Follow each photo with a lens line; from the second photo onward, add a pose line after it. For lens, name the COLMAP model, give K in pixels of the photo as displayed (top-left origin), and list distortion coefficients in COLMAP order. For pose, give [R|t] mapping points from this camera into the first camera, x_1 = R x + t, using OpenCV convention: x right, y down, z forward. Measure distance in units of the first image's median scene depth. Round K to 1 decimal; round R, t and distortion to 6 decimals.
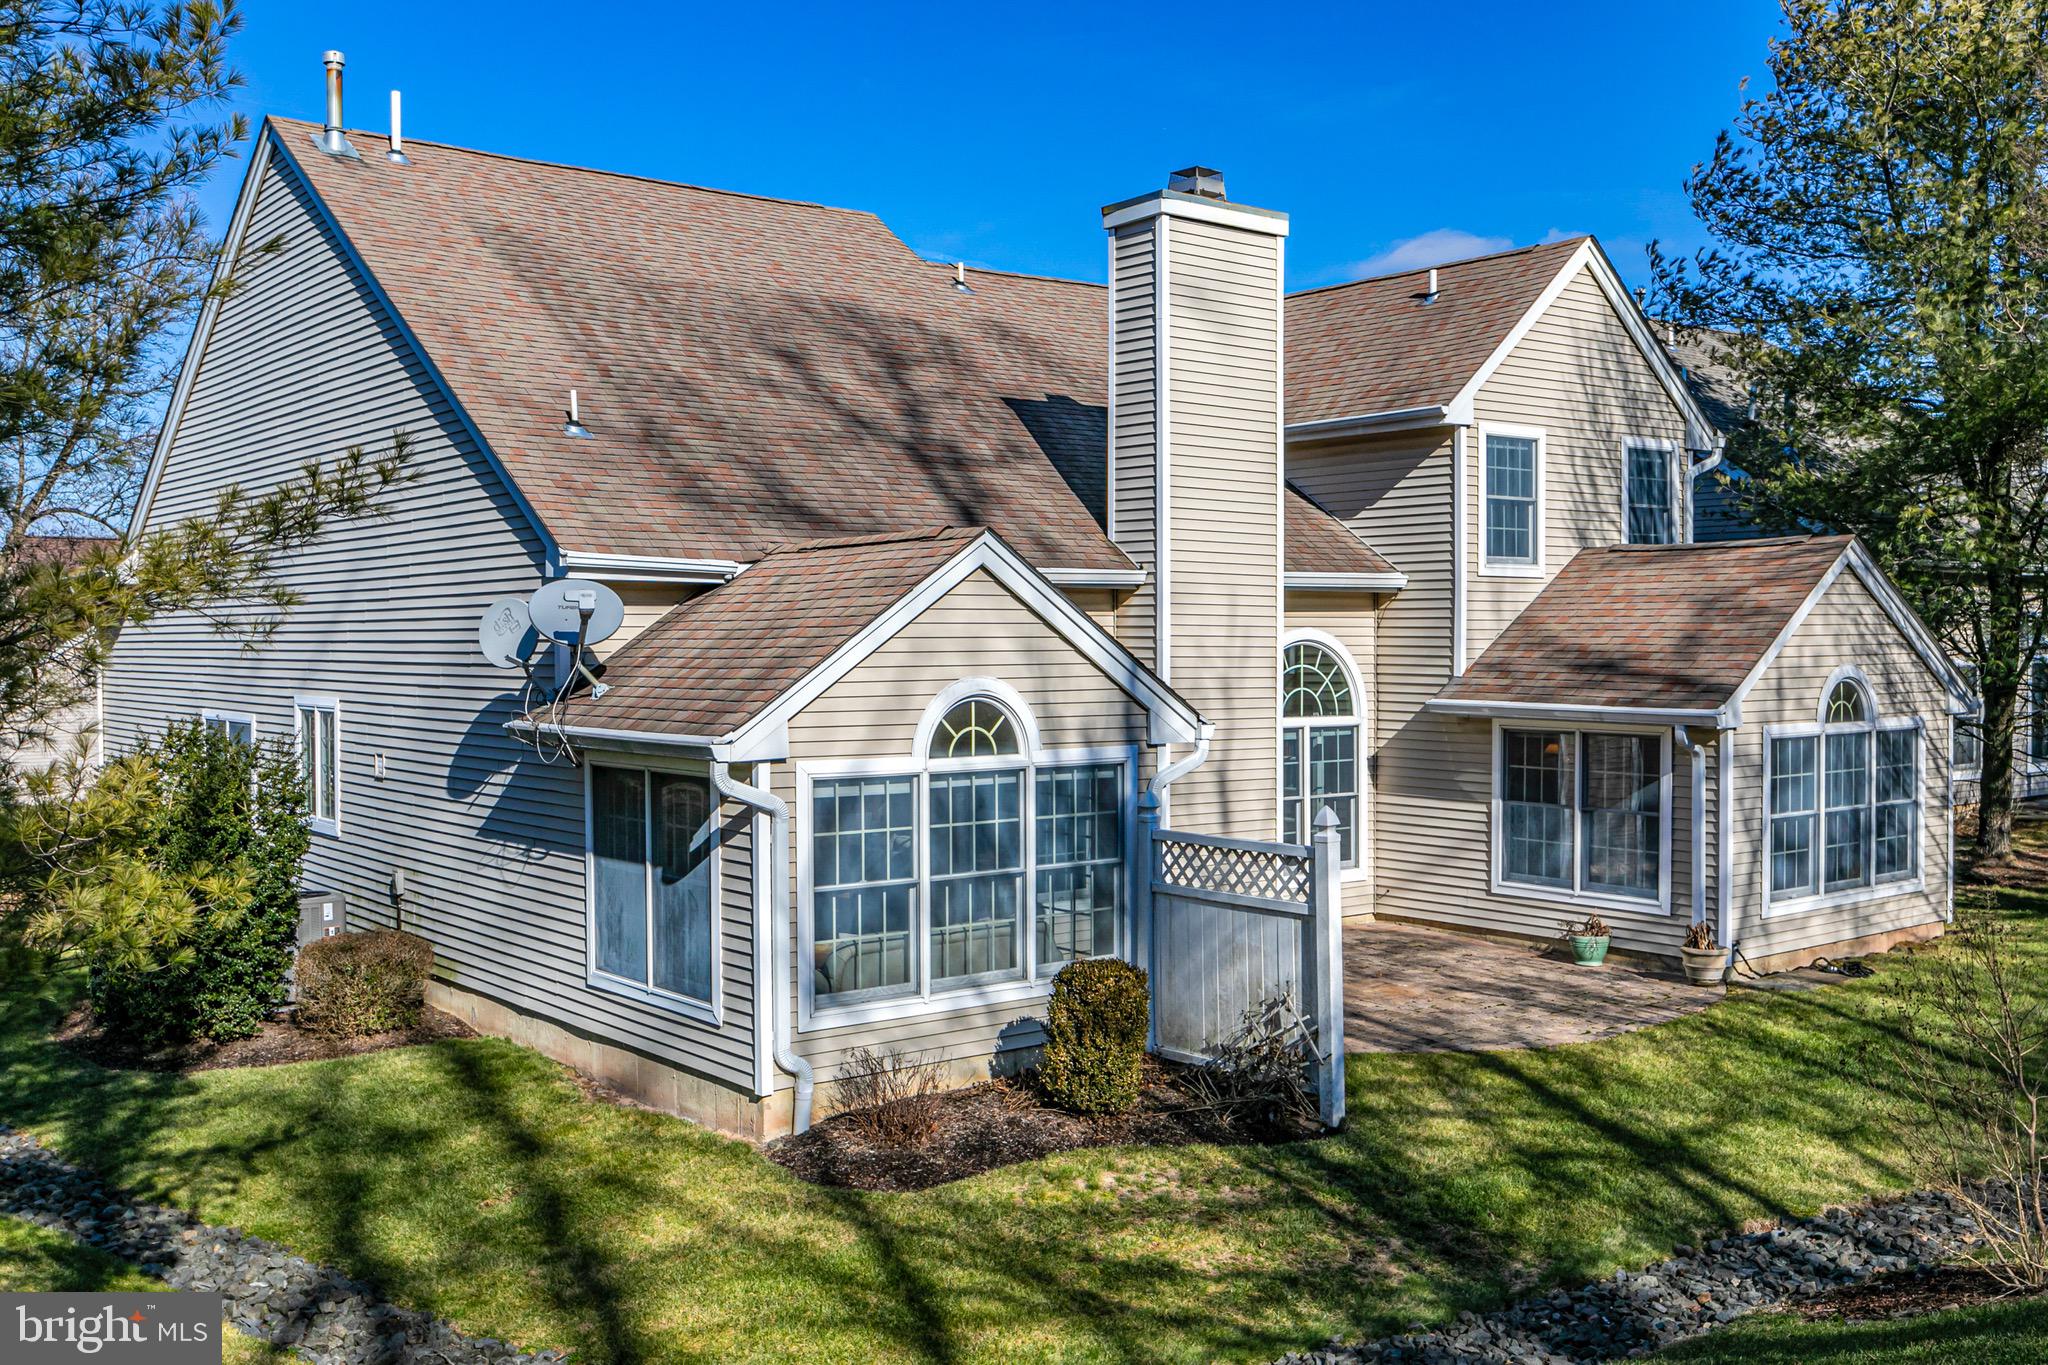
lens RADIAL K [[1869.5, 0, 1024.0], [0, 1869.5, 682.5], [0, 0, 1]] dist [-0.000842, 0.001259]
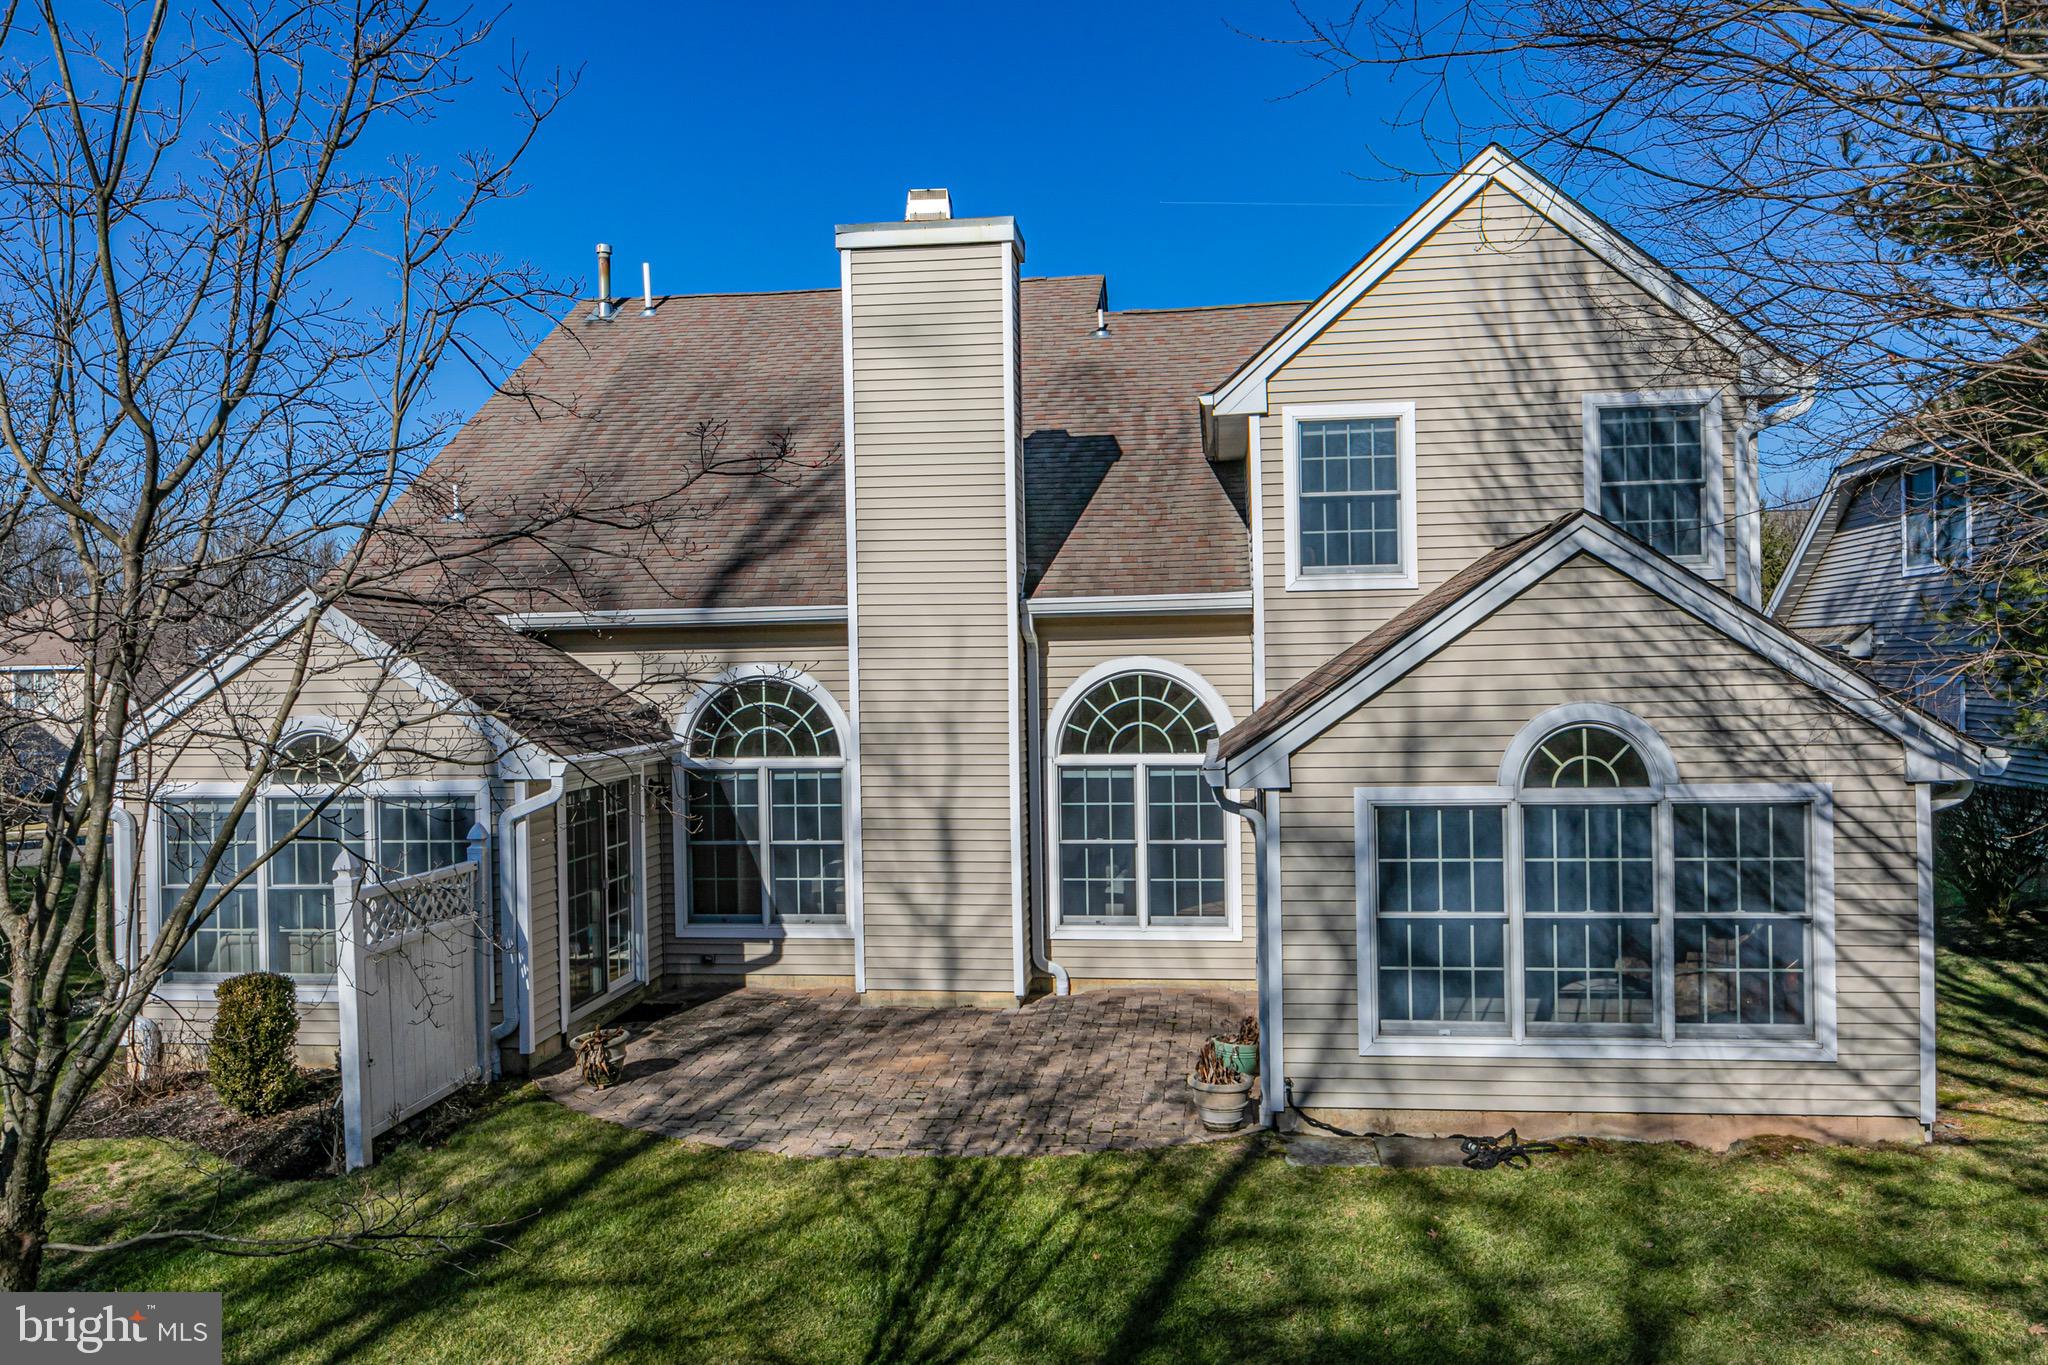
lens RADIAL K [[1513.5, 0, 1024.0], [0, 1513.5, 682.5], [0, 0, 1]] dist [0.001291, -0.001604]
pose [[0.706266, -0.006893, -0.707913, 0.672477], [-0.003121, 0.999913, -0.012850, -0.008507], [0.707940, 0.011285, 0.706182, 0.470440]]
